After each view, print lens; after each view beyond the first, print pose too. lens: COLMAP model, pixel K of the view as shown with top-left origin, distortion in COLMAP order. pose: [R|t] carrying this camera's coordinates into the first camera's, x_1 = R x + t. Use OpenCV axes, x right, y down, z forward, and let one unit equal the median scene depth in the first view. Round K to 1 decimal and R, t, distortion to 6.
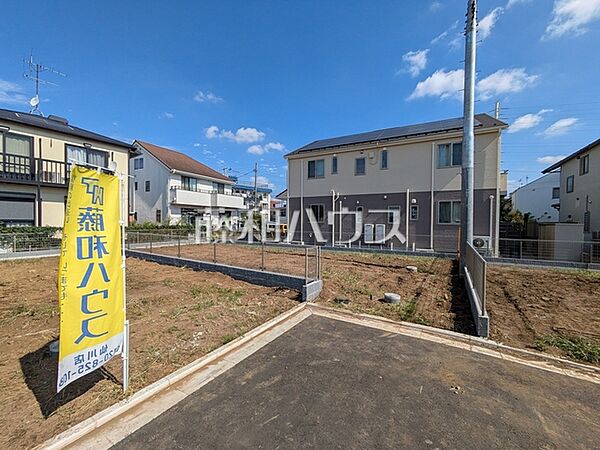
lens RADIAL K [[237.6, 0, 301.2], [0, 237.6, 226.9], [0, 0, 1]] dist [-0.001105, 0.002265]
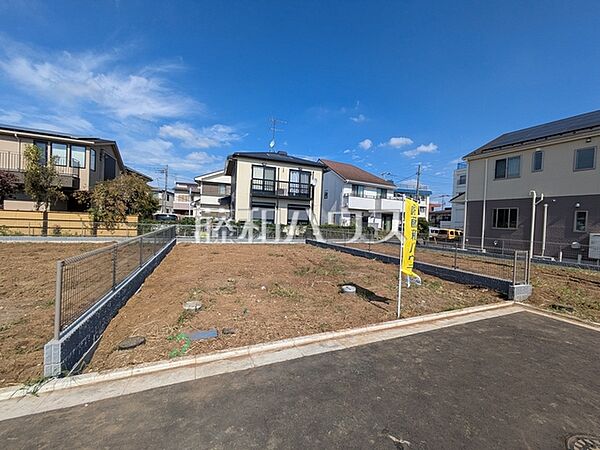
lens RADIAL K [[237.6, 0, 301.5], [0, 237.6, 225.1], [0, 0, 1]] dist [-0.001105, 0.002265]
pose [[0.822837, 0.031839, -0.567385, -0.066490], [-0.044199, 0.998990, -0.008039, 0.010178], [0.566556, 0.031693, 0.823414, -0.170506]]
